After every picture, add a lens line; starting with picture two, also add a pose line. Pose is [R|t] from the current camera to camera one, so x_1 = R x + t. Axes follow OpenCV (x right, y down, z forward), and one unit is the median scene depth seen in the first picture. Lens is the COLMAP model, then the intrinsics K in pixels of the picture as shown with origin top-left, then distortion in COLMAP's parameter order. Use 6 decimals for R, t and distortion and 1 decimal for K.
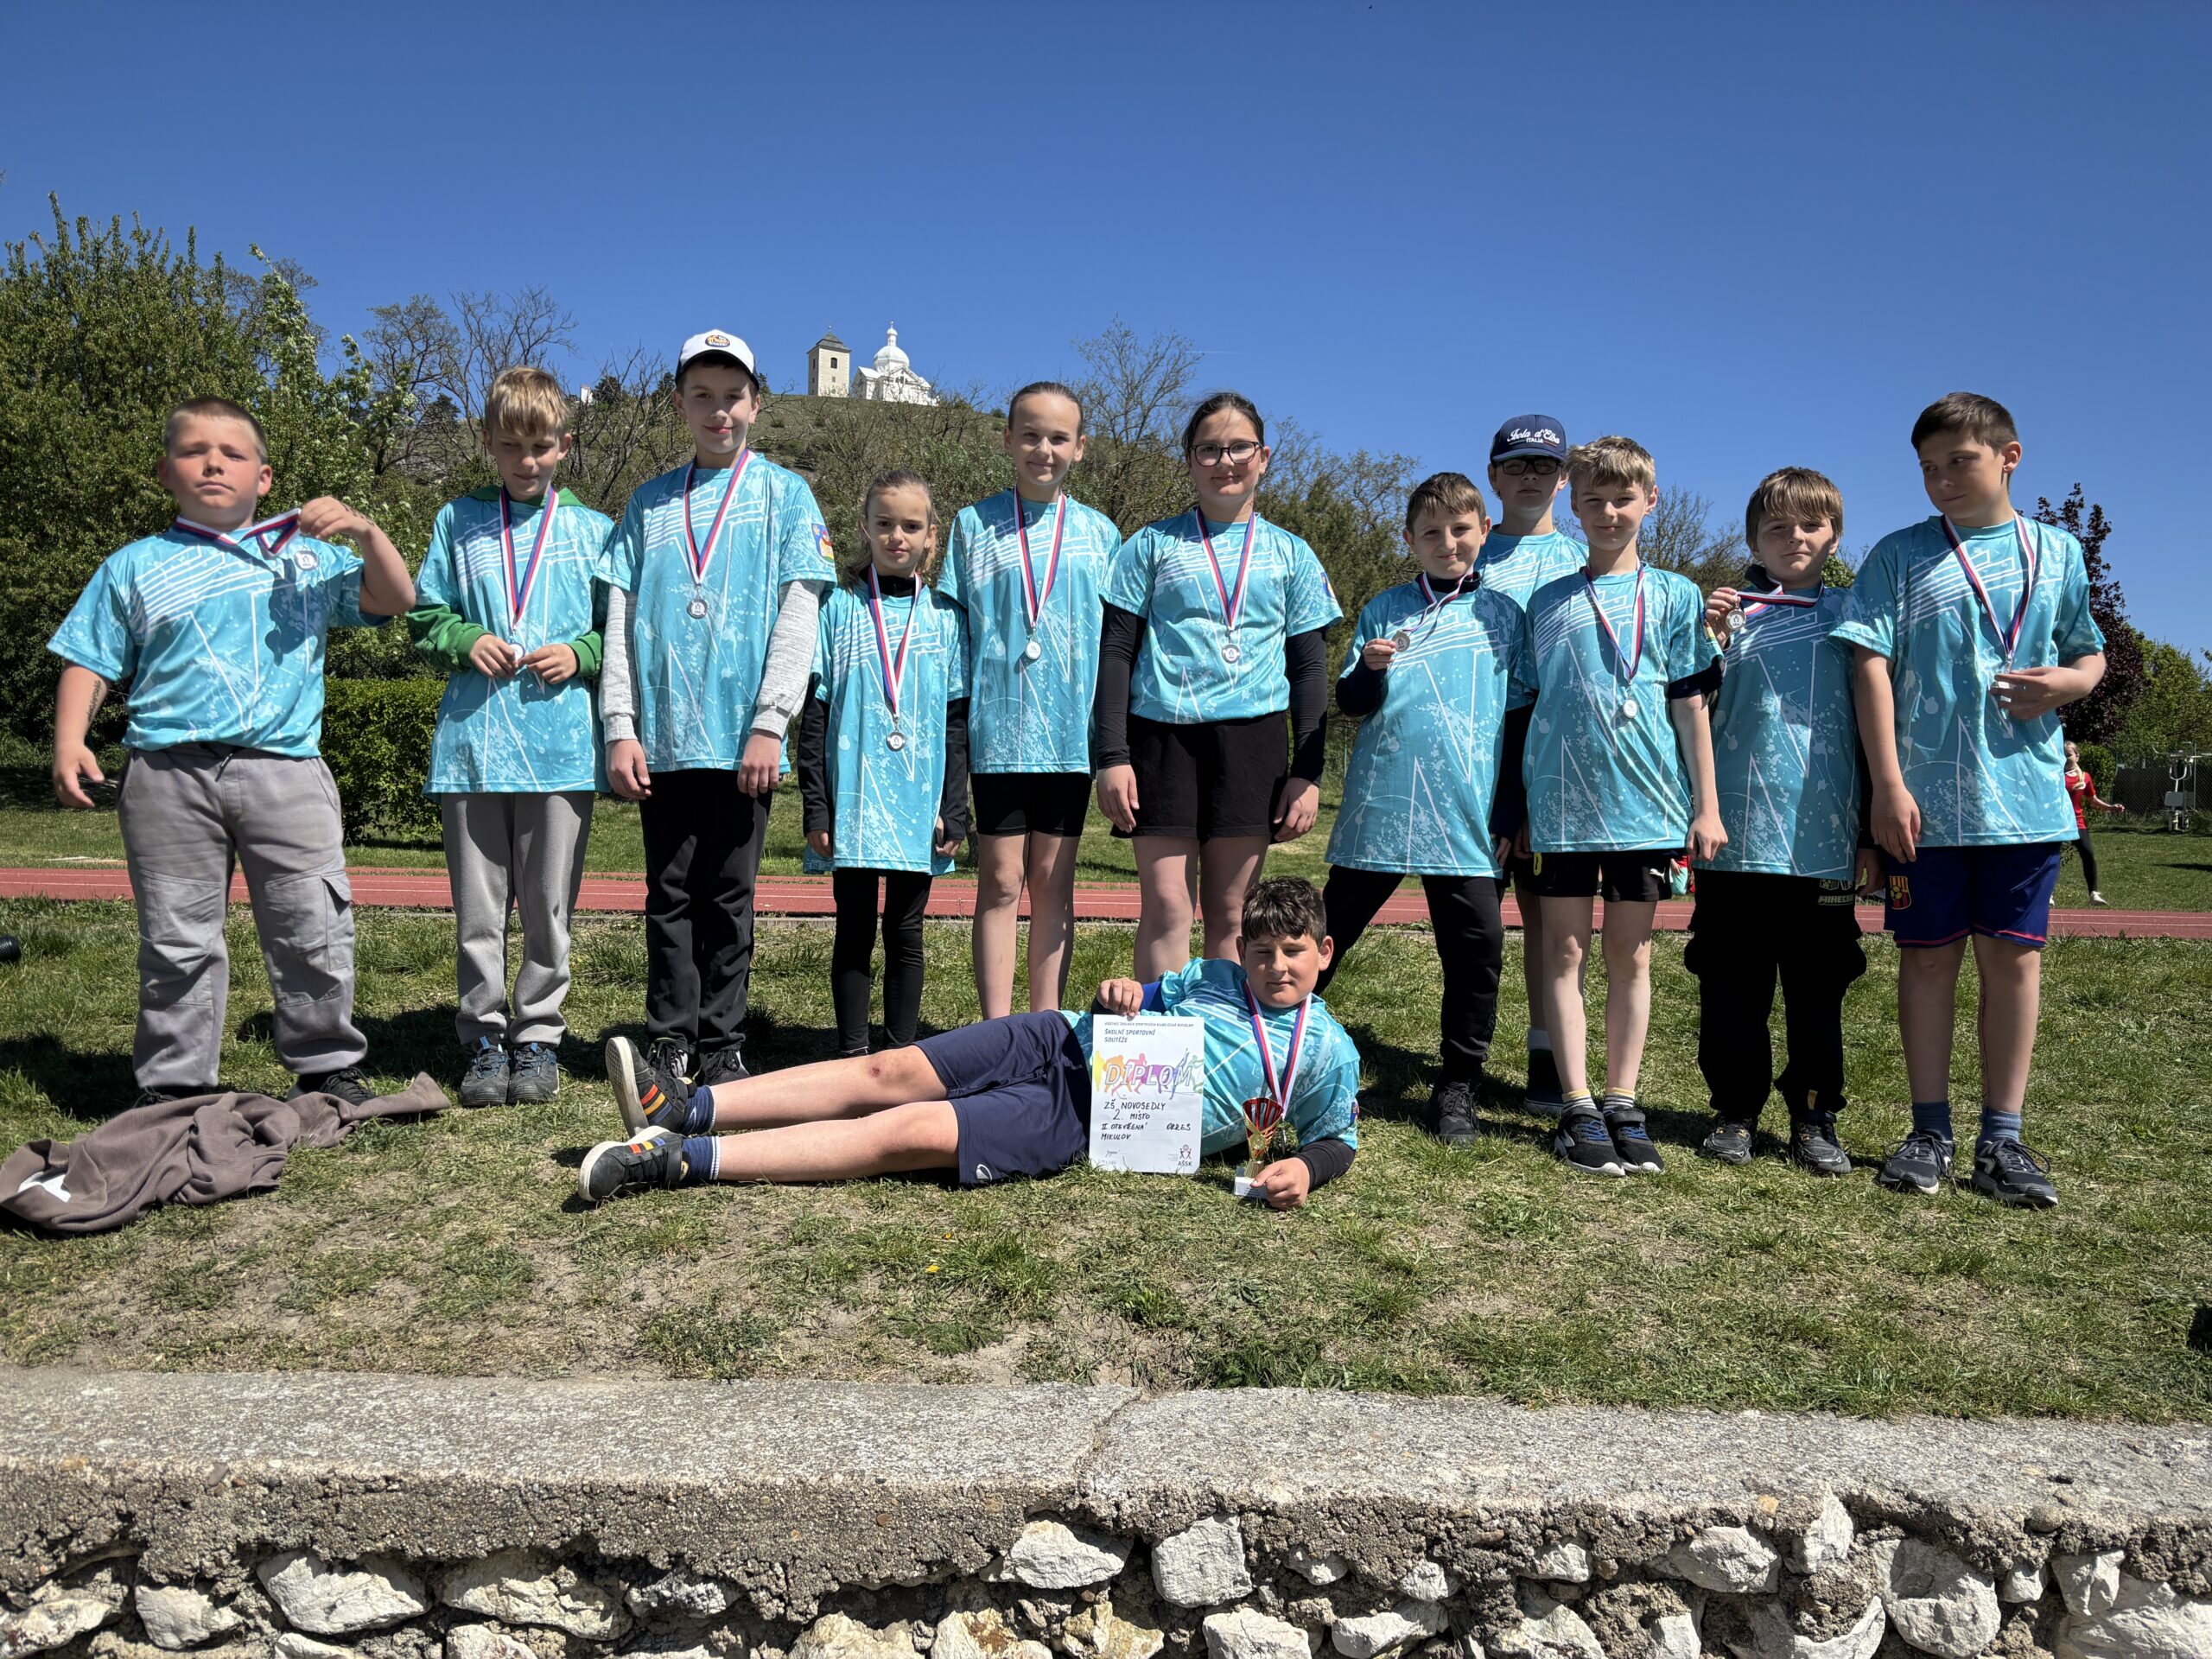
lens RADIAL K [[1679.2, 0, 1105.8], [0, 1679.2, 824.5], [0, 0, 1]] dist [0.013714, -0.007483]
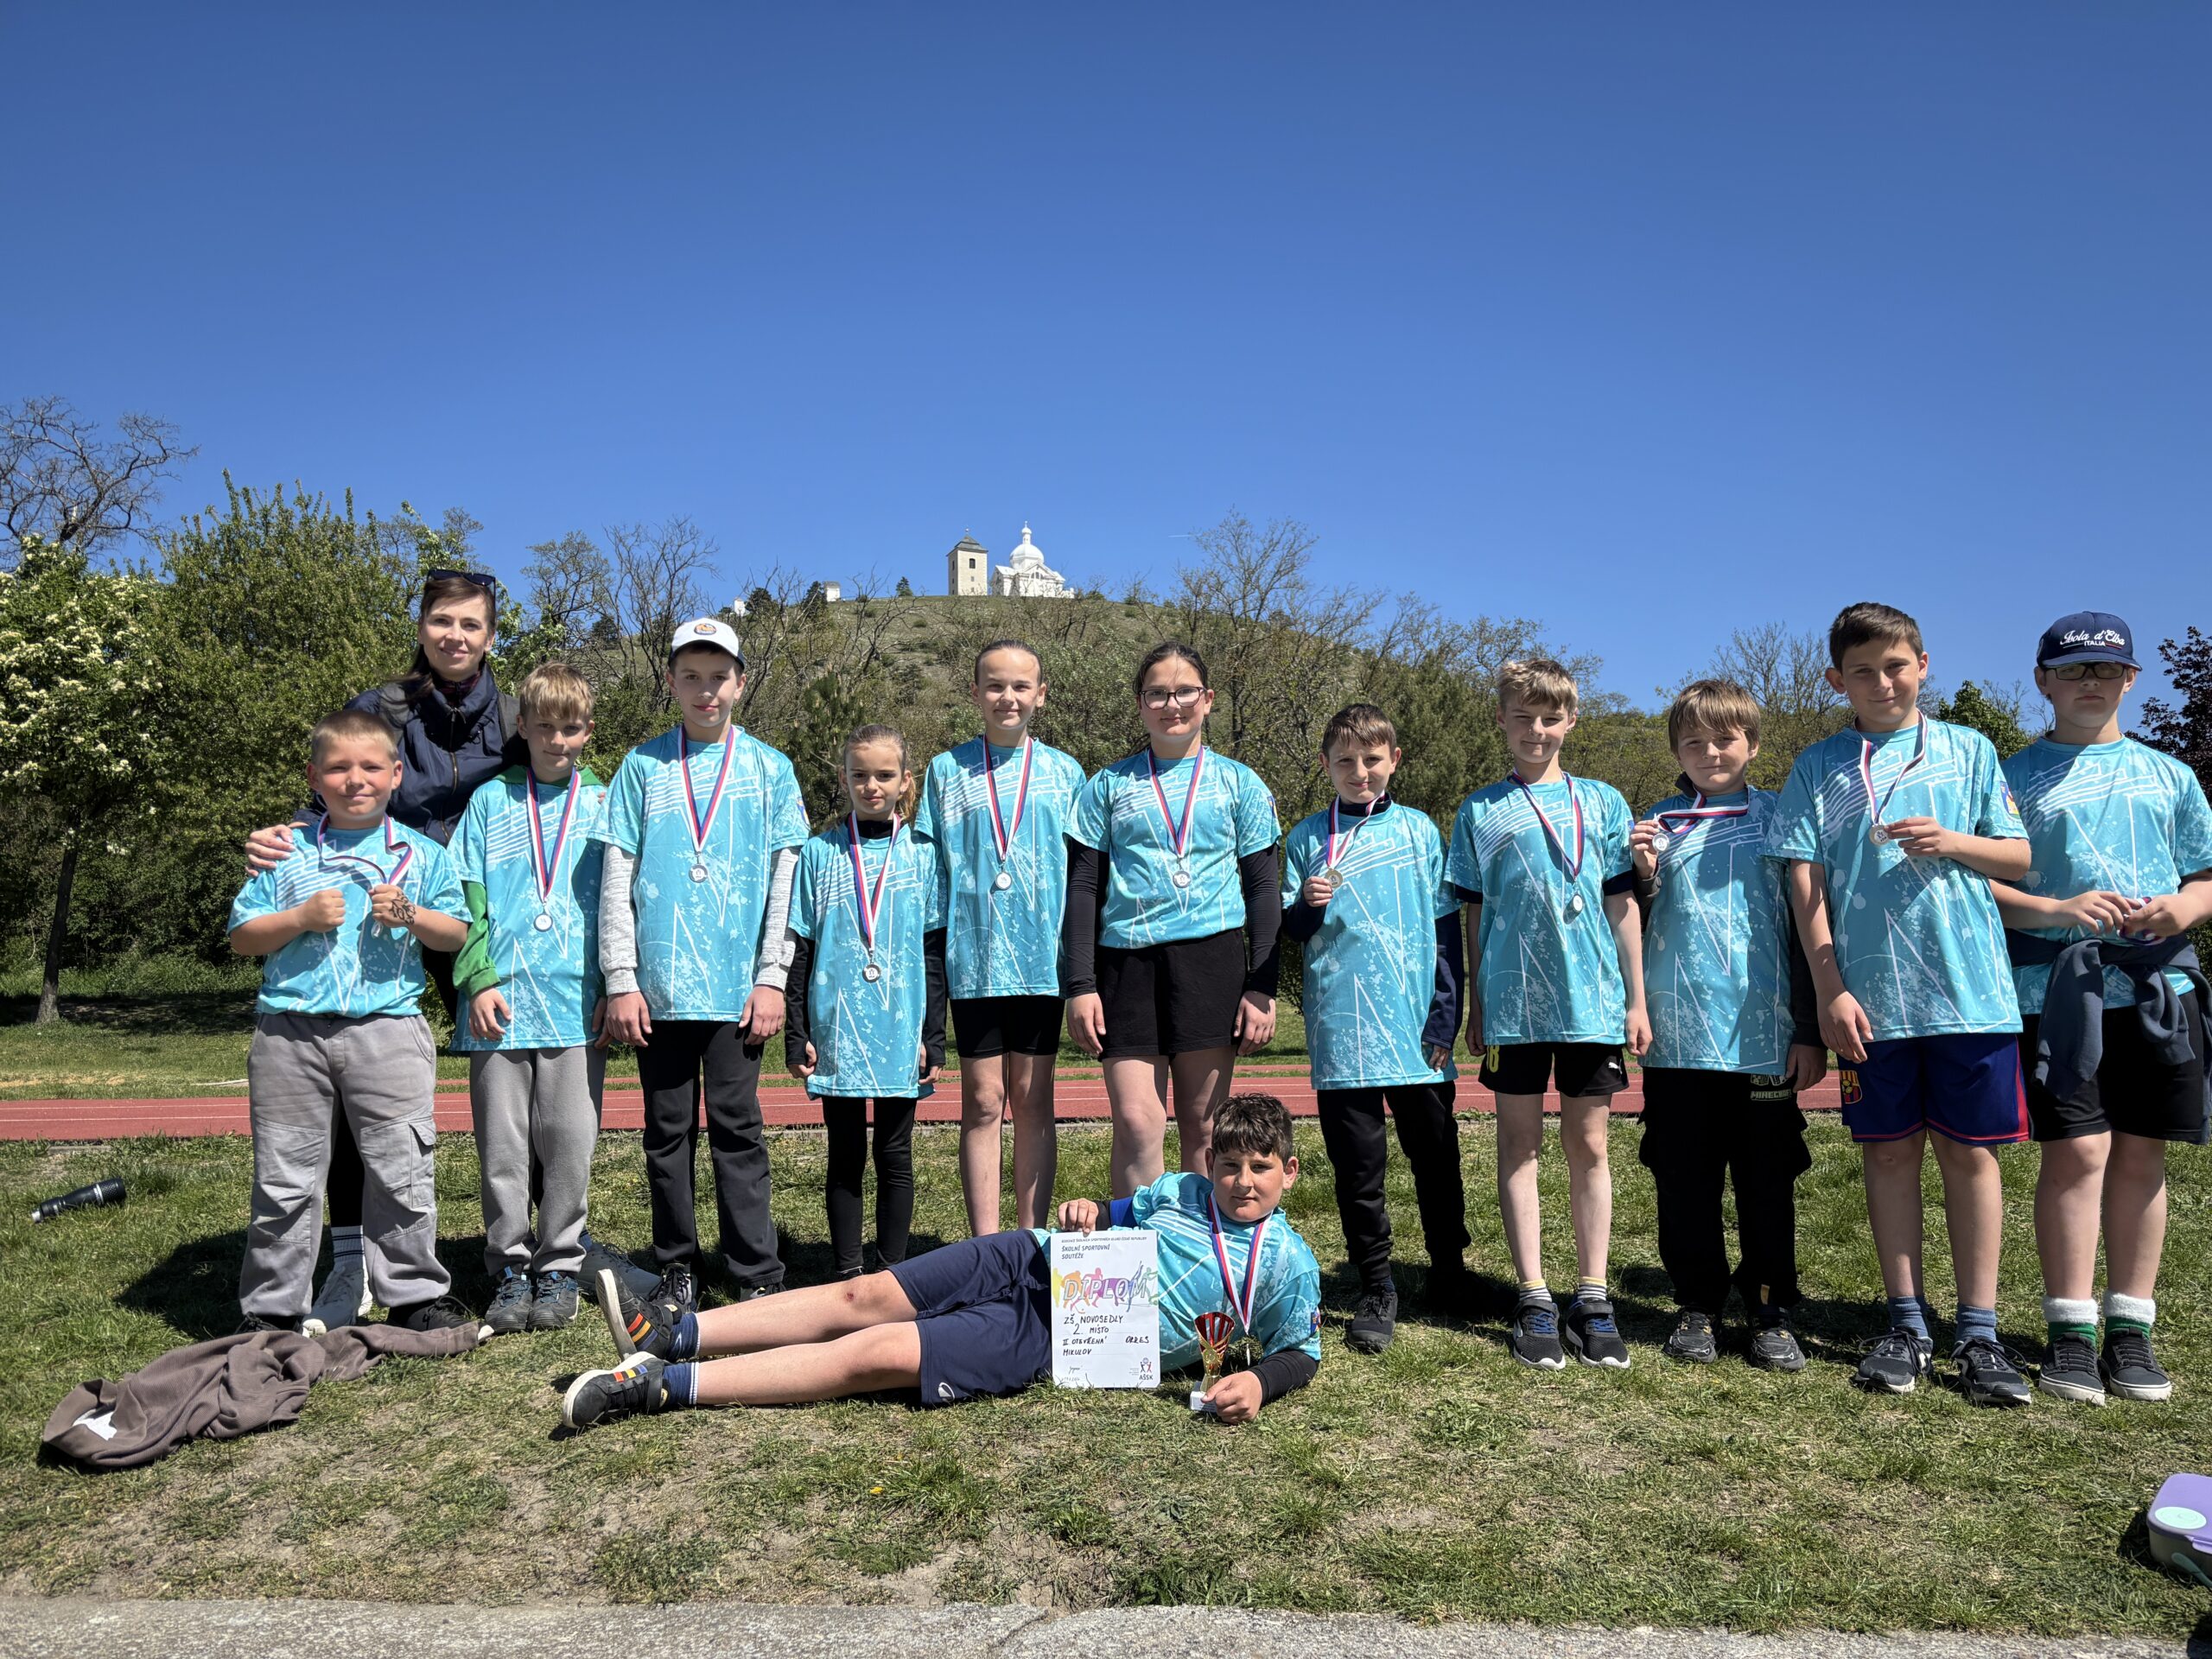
lens RADIAL K [[1663.5, 0, 1107.1], [0, 1663.5, 832.1], [0, 0, 1]] dist [0.070976, -0.088368]
pose [[0.995132, -0.048181, -0.085966, 0.138809], [0.039372, 0.994068, -0.101384, -0.030865], [0.090341, 0.097506, 0.991126, -0.068263]]
